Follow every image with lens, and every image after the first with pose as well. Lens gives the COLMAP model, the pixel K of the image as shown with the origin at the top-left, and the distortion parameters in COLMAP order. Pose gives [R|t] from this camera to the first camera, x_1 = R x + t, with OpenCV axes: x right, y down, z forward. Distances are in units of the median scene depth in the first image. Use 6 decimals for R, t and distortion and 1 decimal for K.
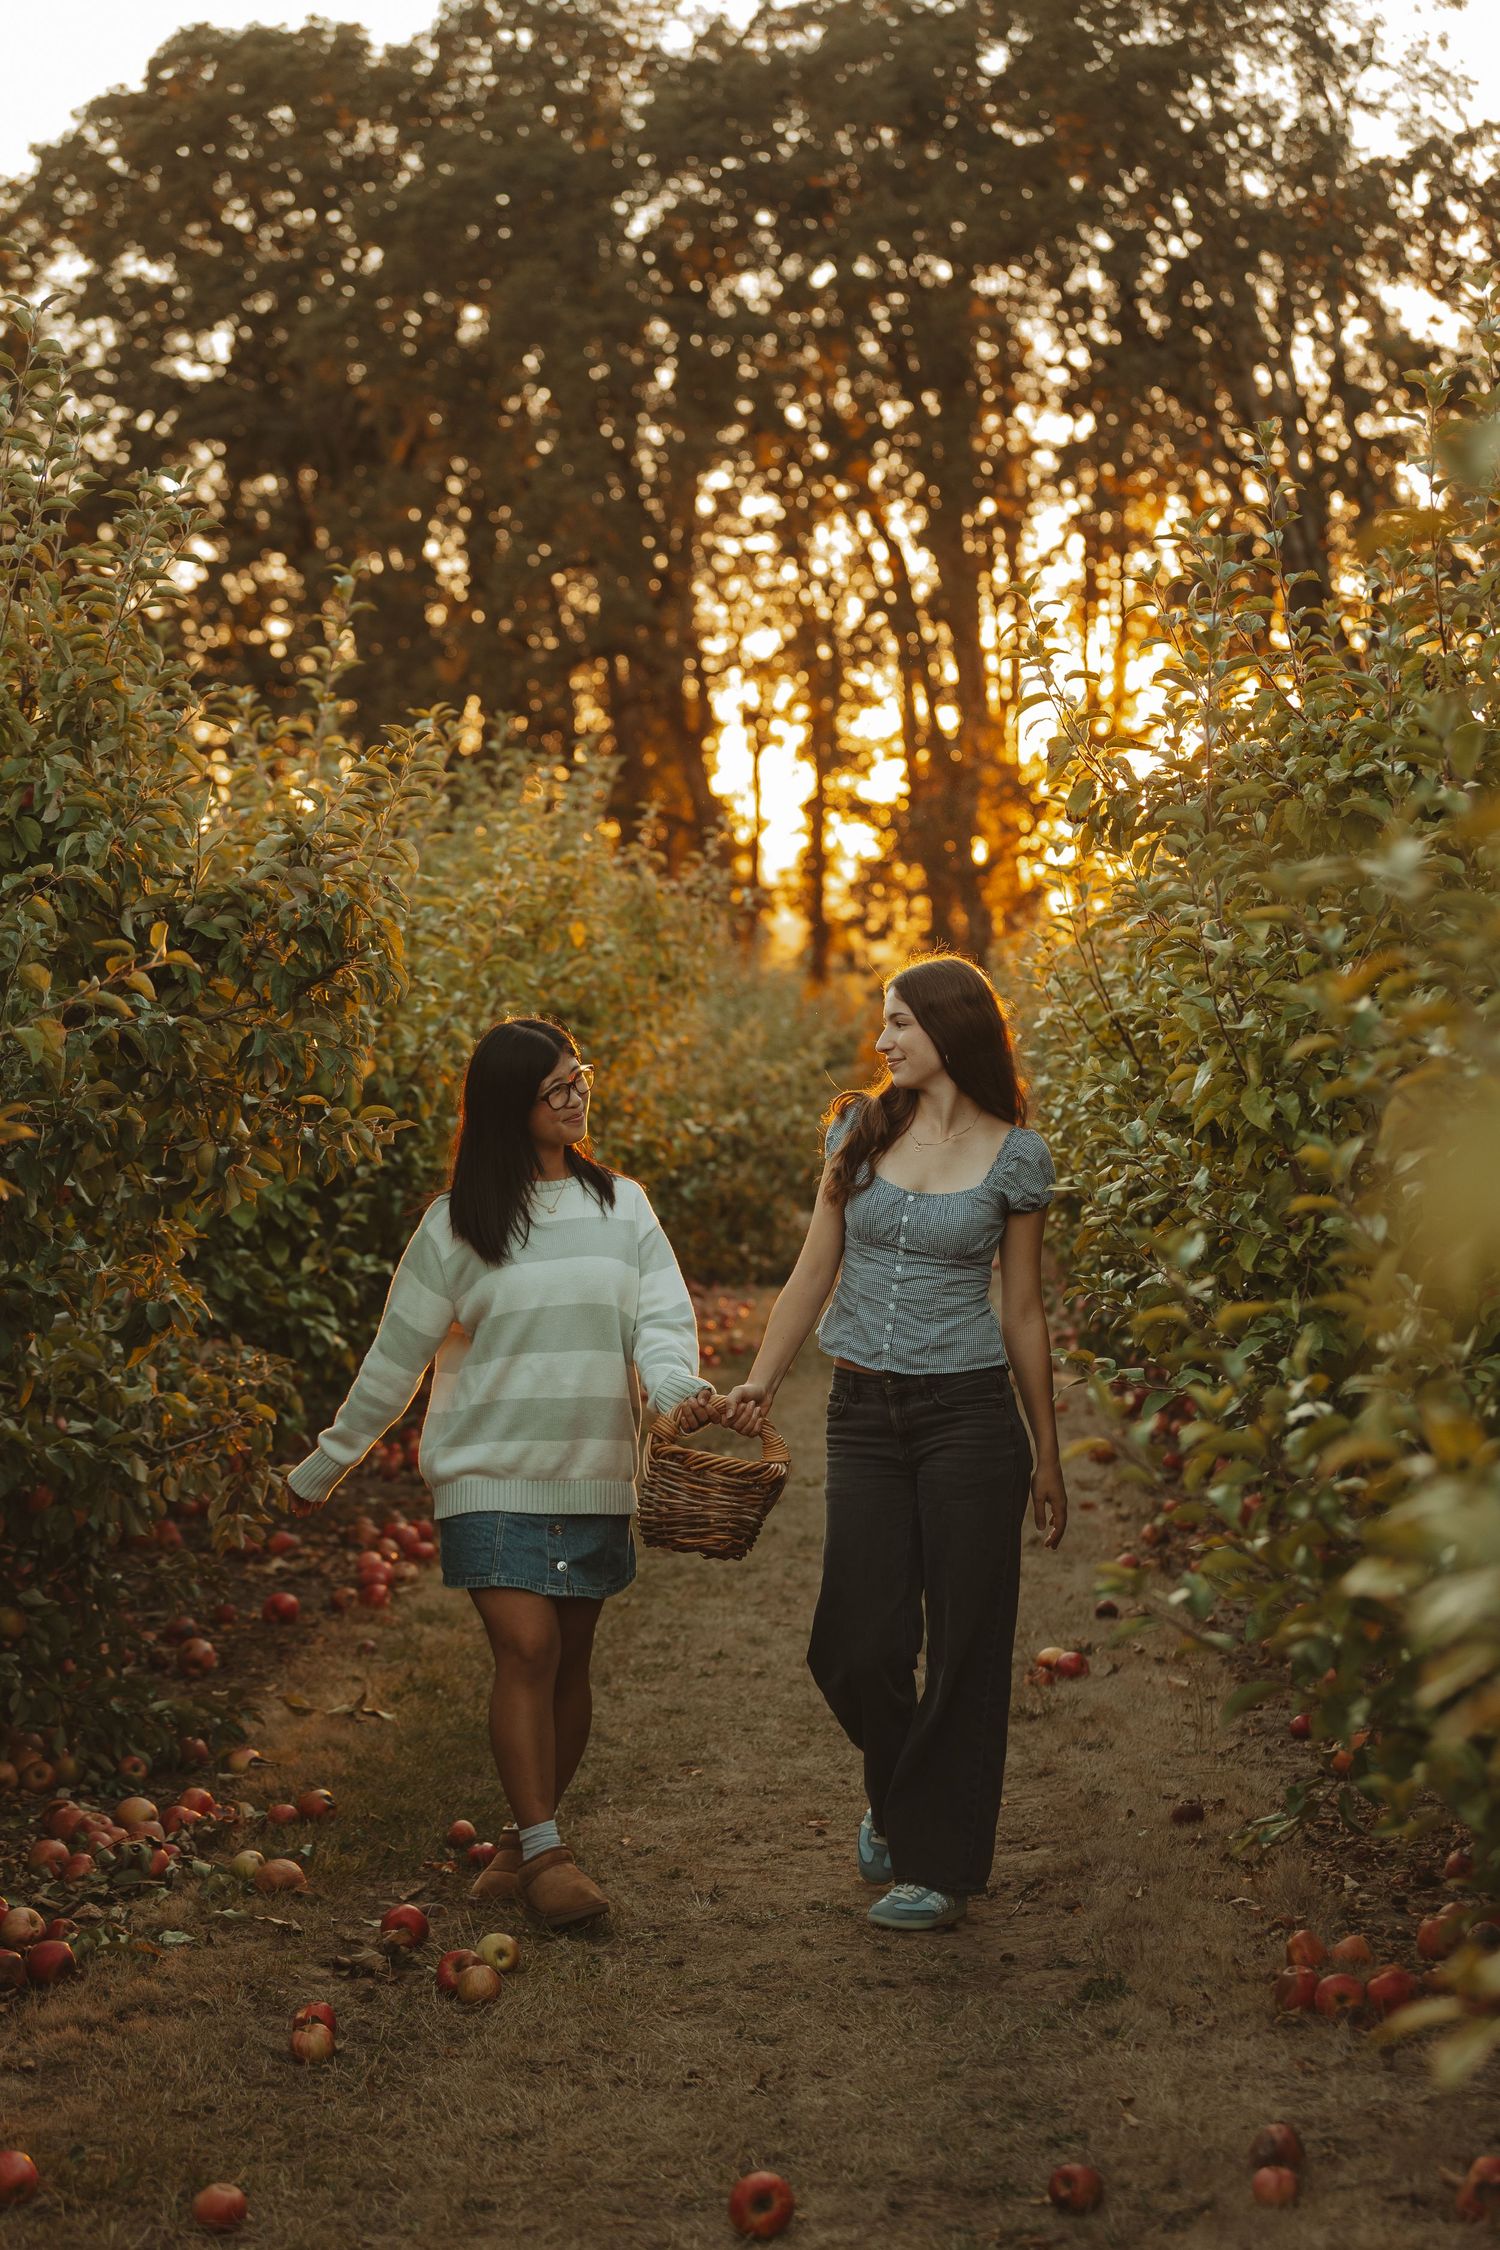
lens RADIAL K [[4832.5, 0, 760.1], [0, 4832.5, 1037.1], [0, 0, 1]] dist [0.076359, -0.325398]
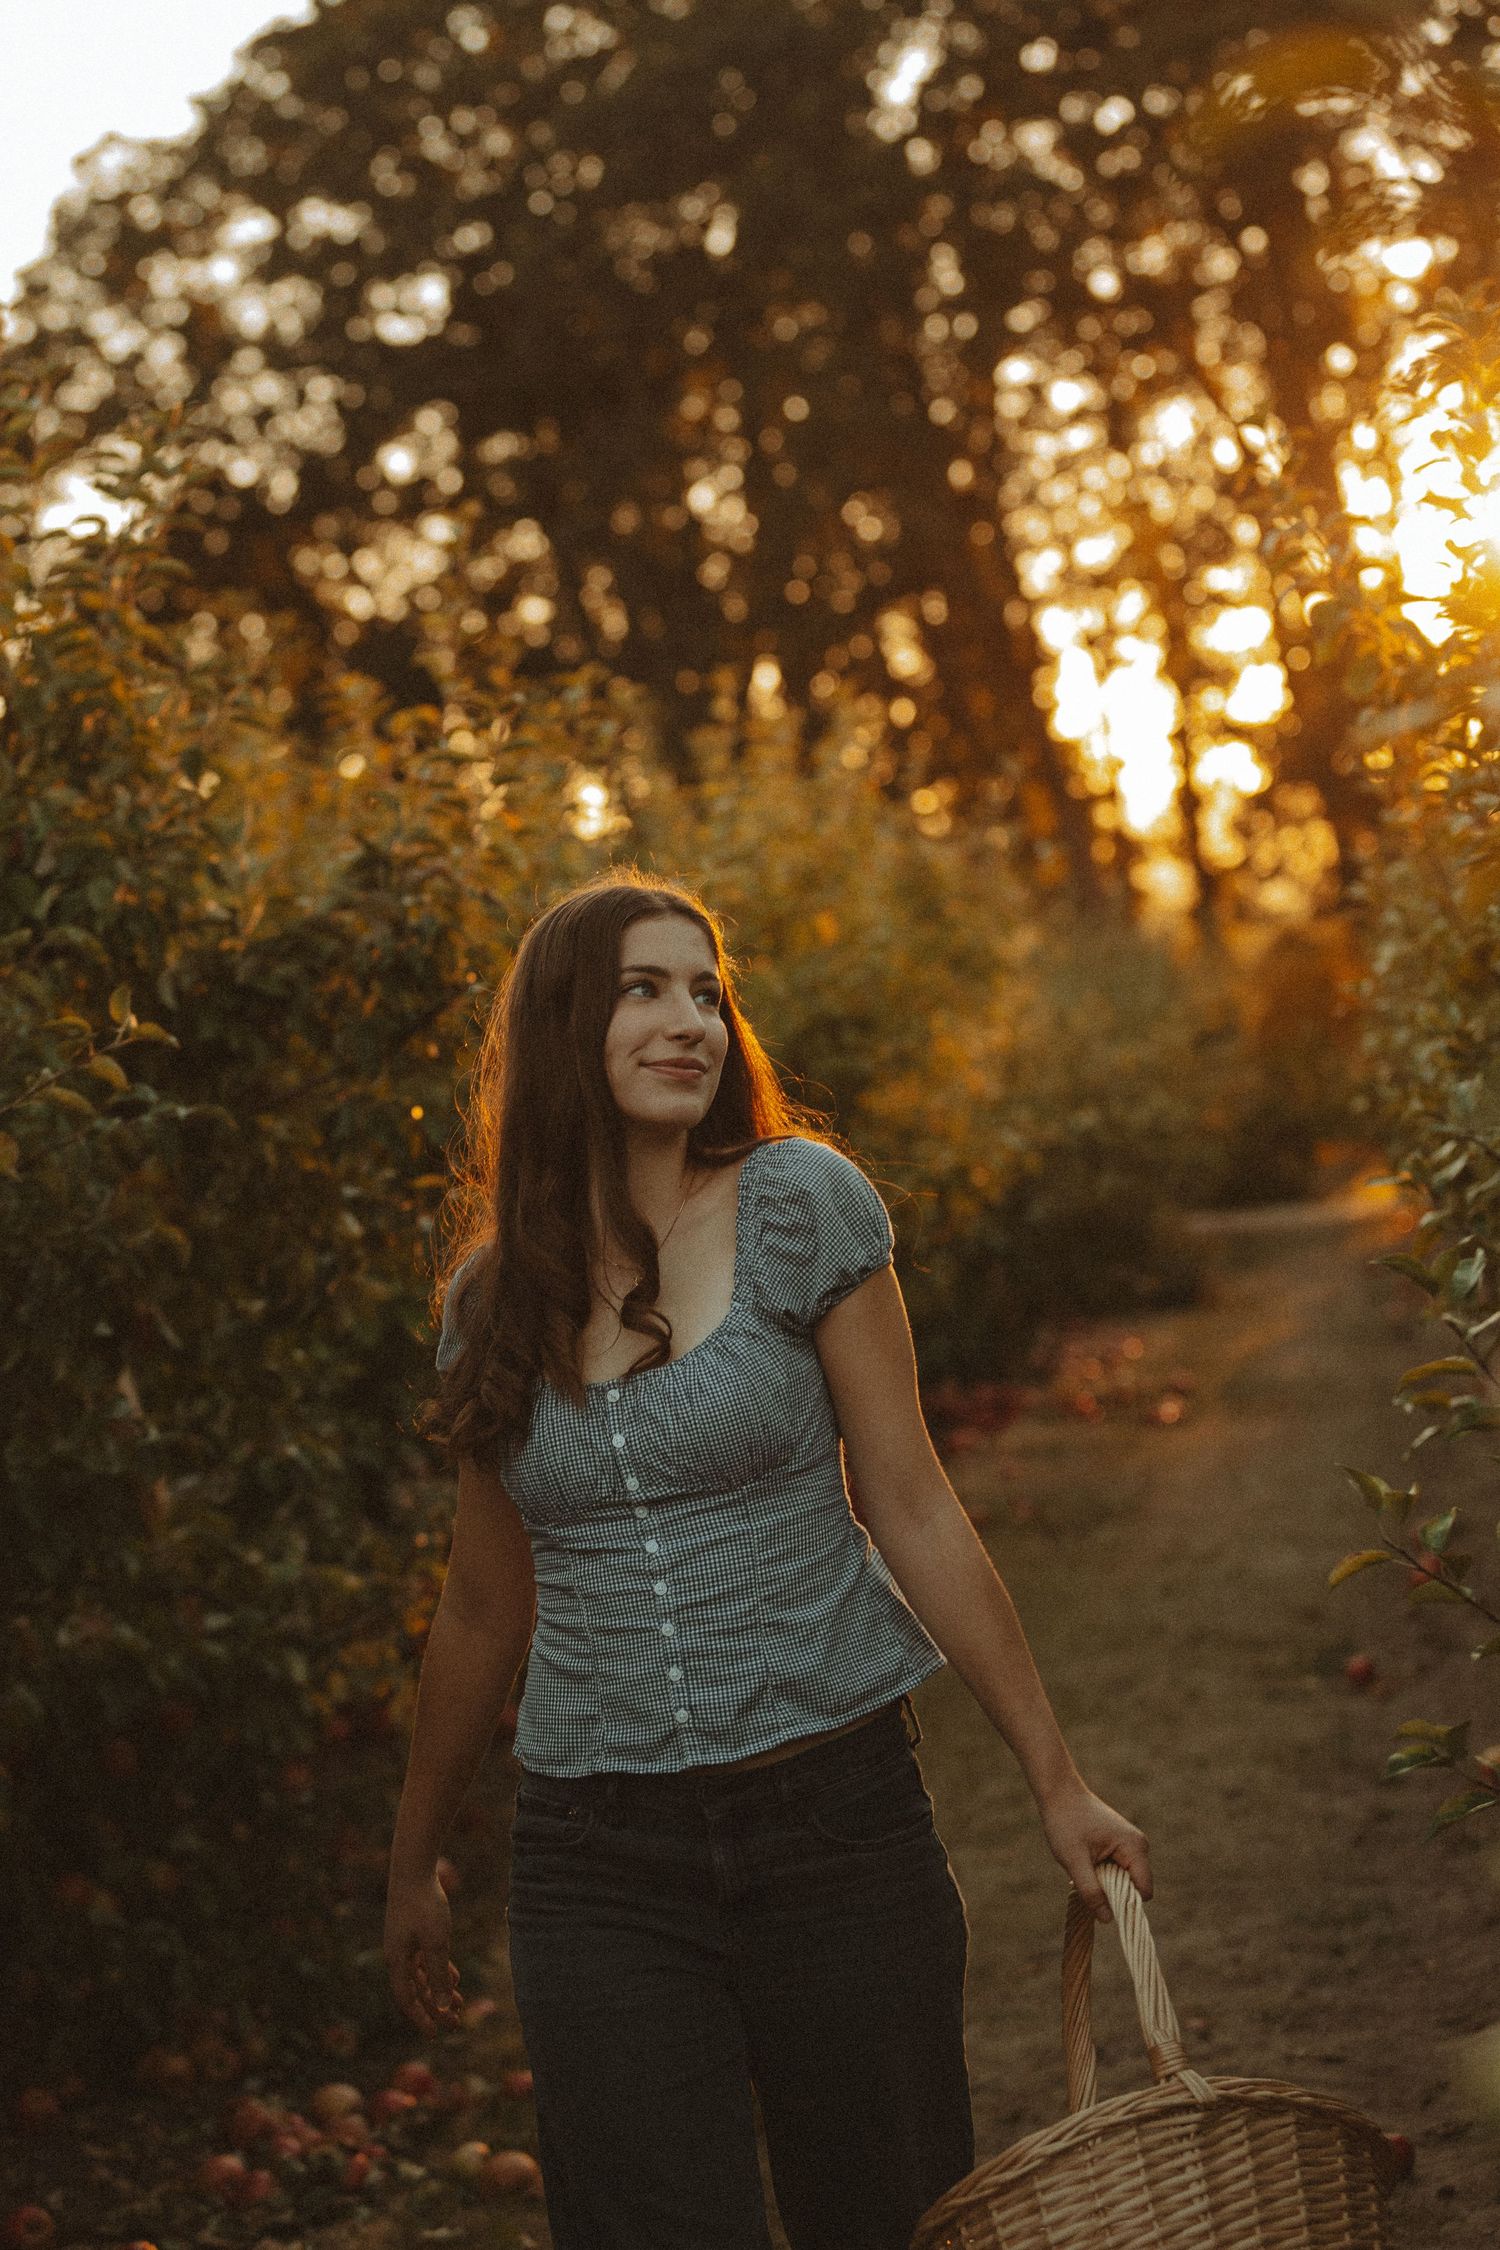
lens RADIAL K [[5623.0, 0, 629.4], [0, 5623.0, 898.8], [0, 0, 1]] dist [0.088776, -0.404542]
pose [[0.987973, -0.125366, -0.090512, 0.017372], [0.123000, 0.991913, -0.031281, -0.000086], [0.093702, 0.019772, 0.995404, 0.056476]]
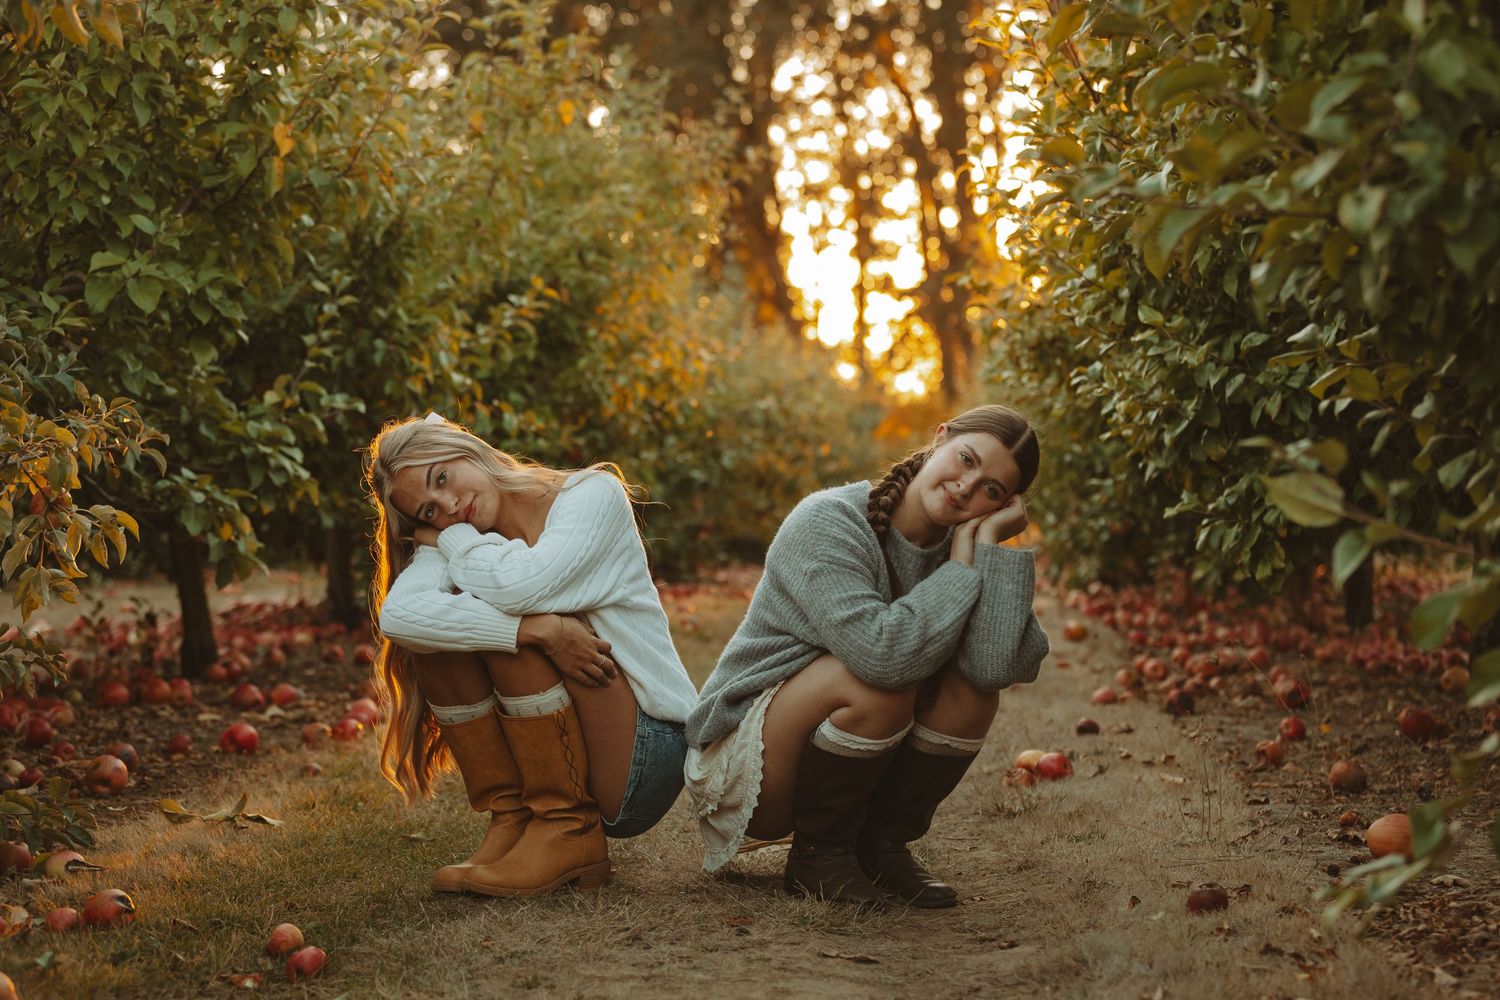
lens RADIAL K [[3256.9, 0, 775.4], [0, 3256.9, 540.3], [0, 0, 1]] dist [0.032854, -0.064490]
pose [[0.999672, -0.019018, -0.017127, 0.018755], [0.019404, 0.999555, 0.022651, 0.058700], [0.016688, -0.022976, 0.999597, 0.312095]]
